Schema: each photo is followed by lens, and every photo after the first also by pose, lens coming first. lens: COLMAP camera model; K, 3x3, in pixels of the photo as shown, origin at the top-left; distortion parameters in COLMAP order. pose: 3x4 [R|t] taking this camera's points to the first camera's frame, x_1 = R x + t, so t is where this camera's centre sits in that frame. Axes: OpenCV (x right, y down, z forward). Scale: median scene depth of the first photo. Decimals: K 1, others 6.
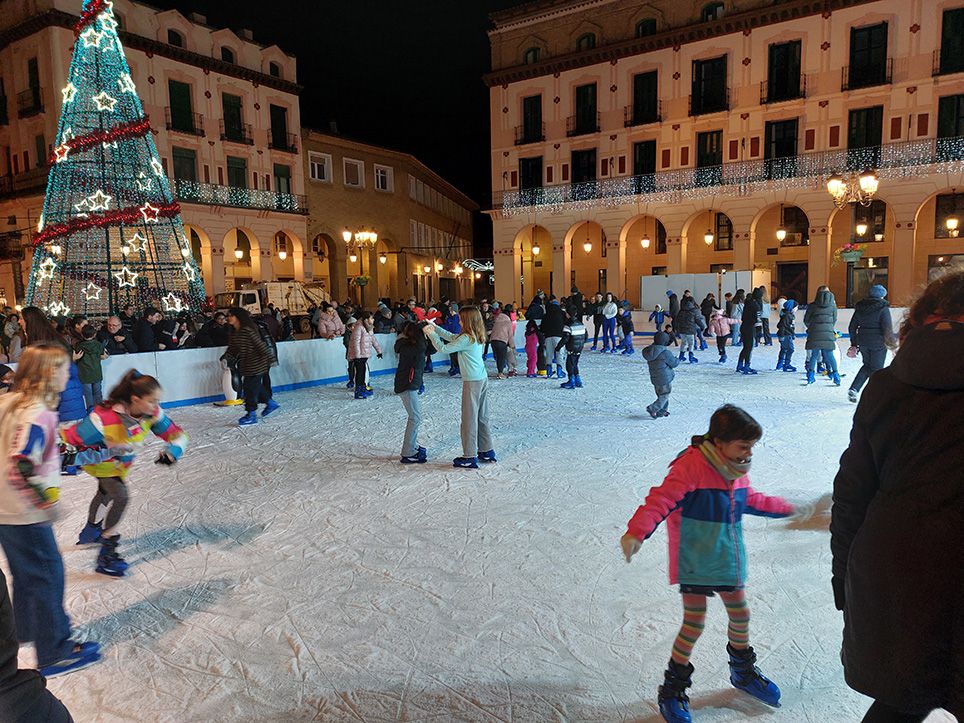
lens RADIAL K [[701.1, 0, 476.0], [0, 701.1, 361.0], [0, 0, 1]] dist [0.087866, -0.029833]
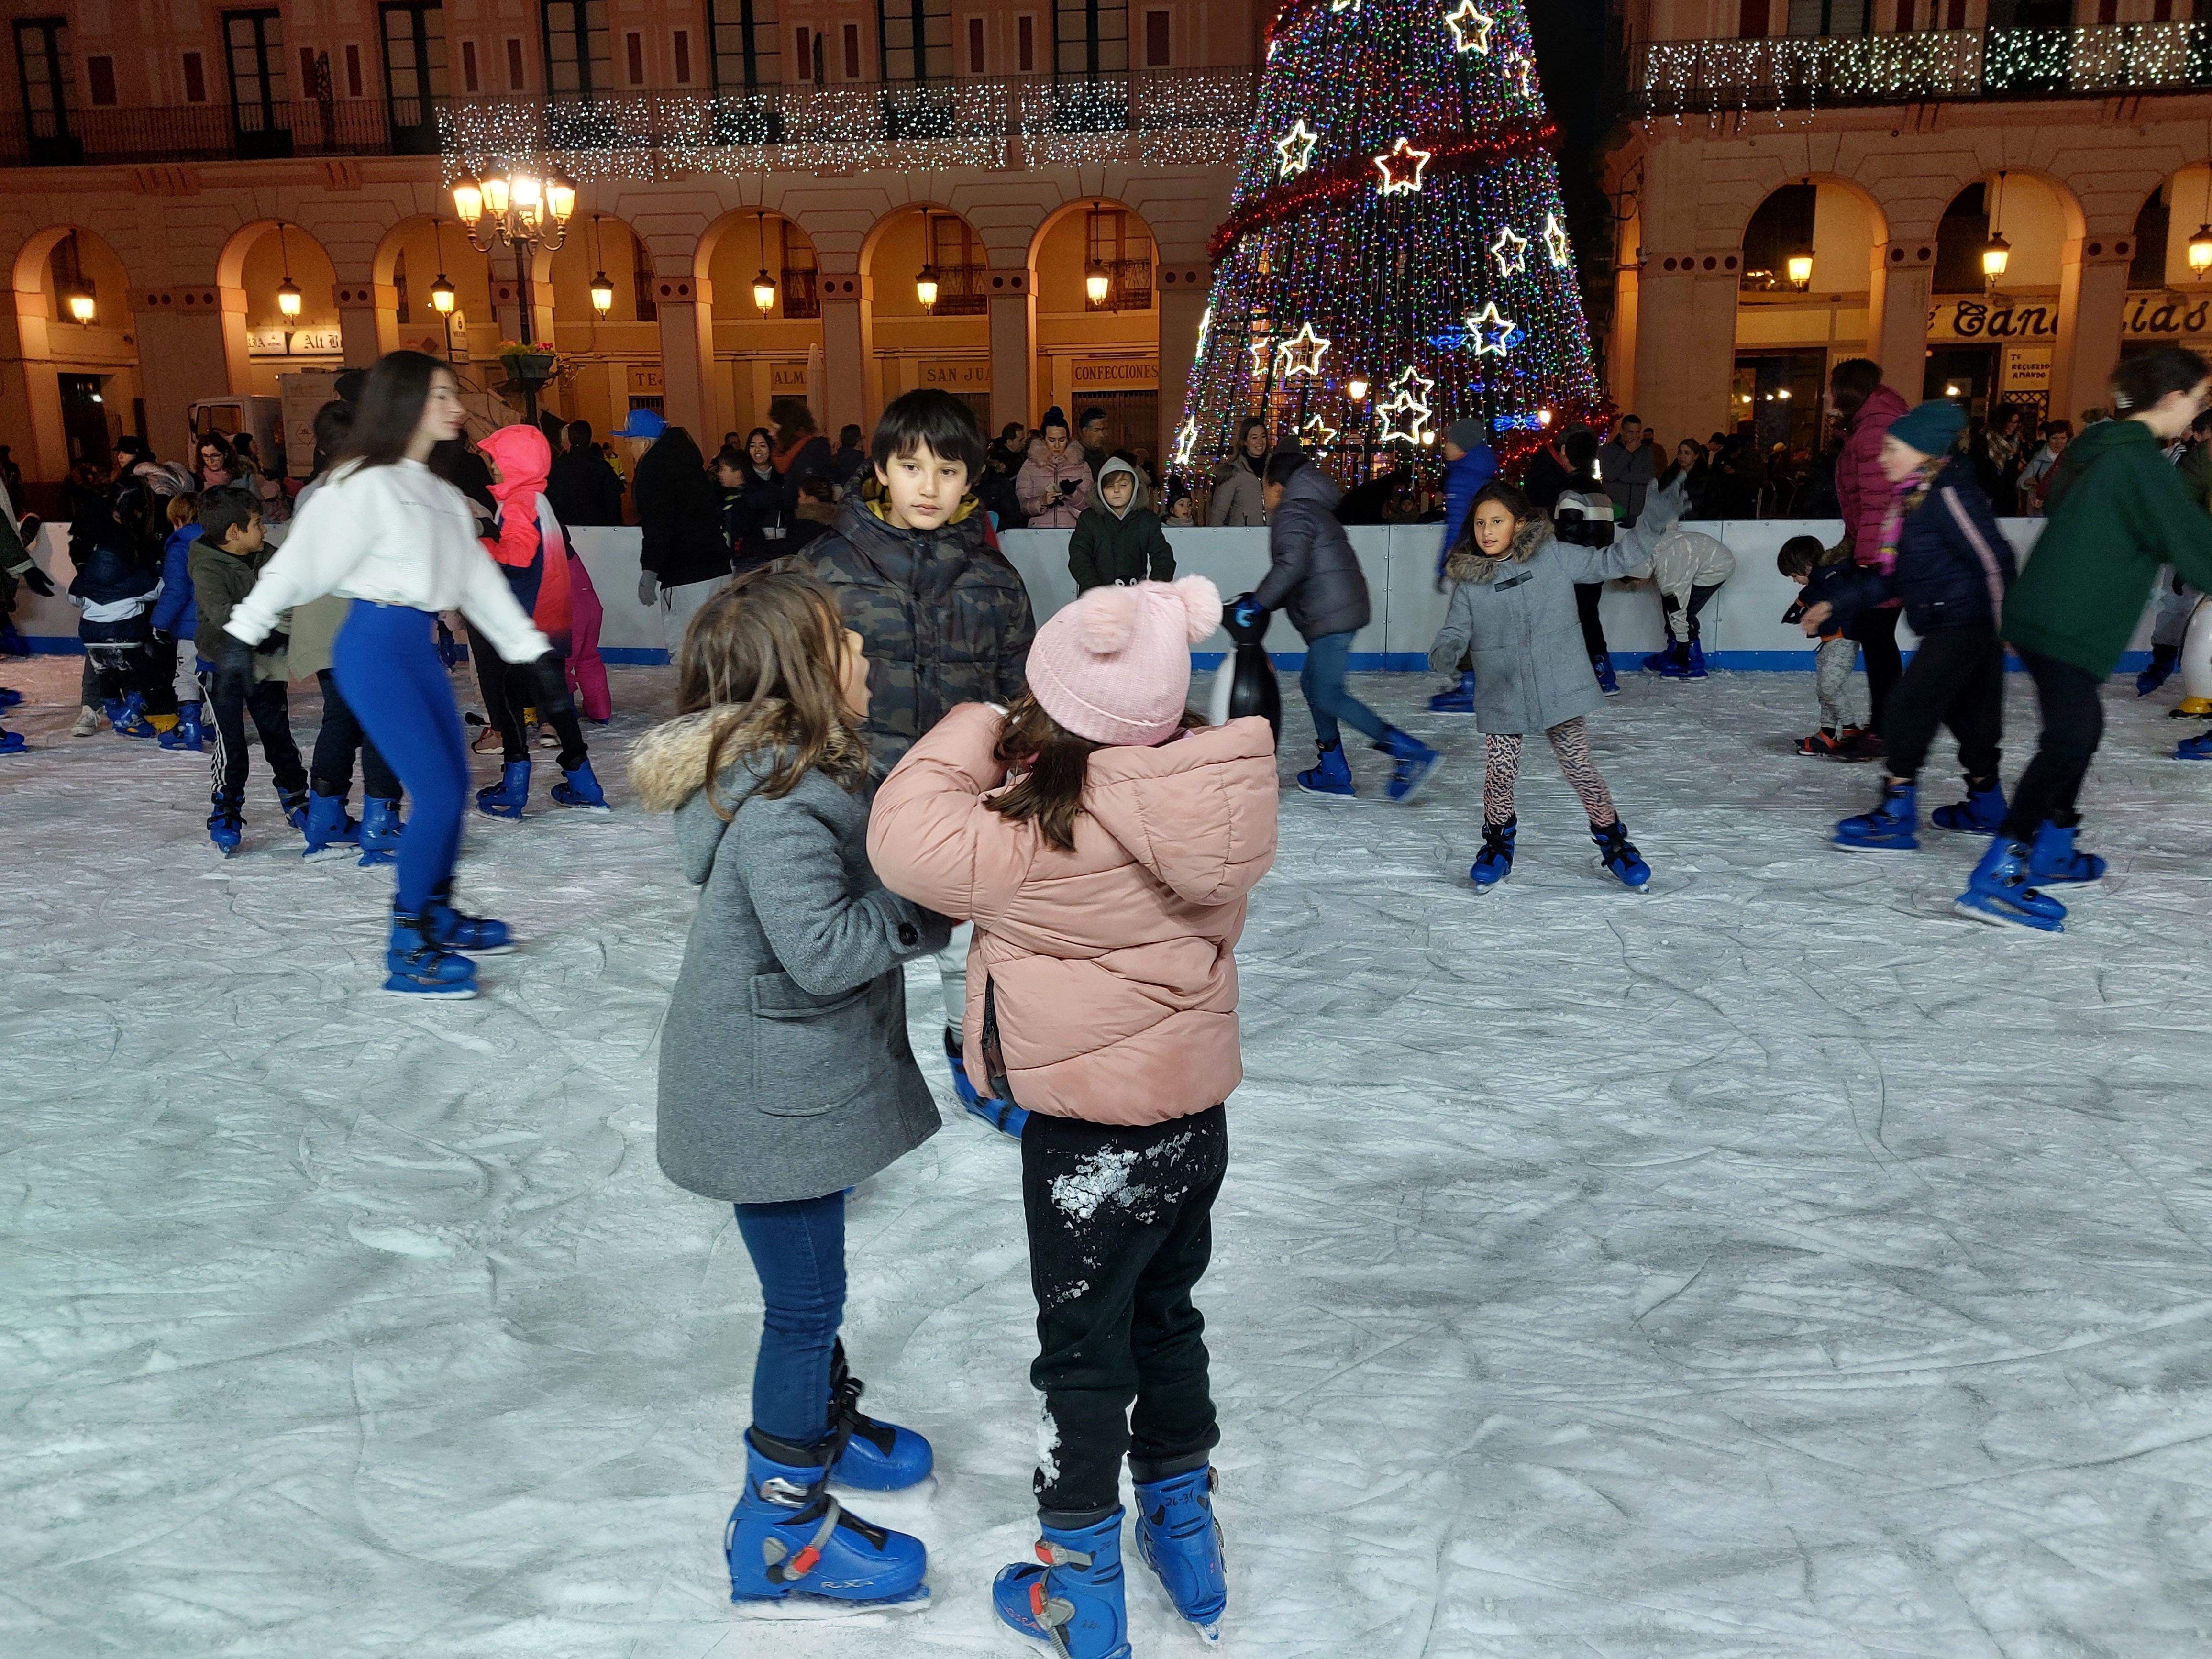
lens RADIAL K [[1816.2, 0, 1104.0], [0, 1816.2, 847.0], [0, 0, 1]] dist [0.096008, -0.115132]
pose [[0.452813, 0.212746, -0.865852, 0.355937], [-0.084612, 0.976986, 0.195803, -0.039316], [0.887581, -0.015401, 0.460393, 0.430817]]
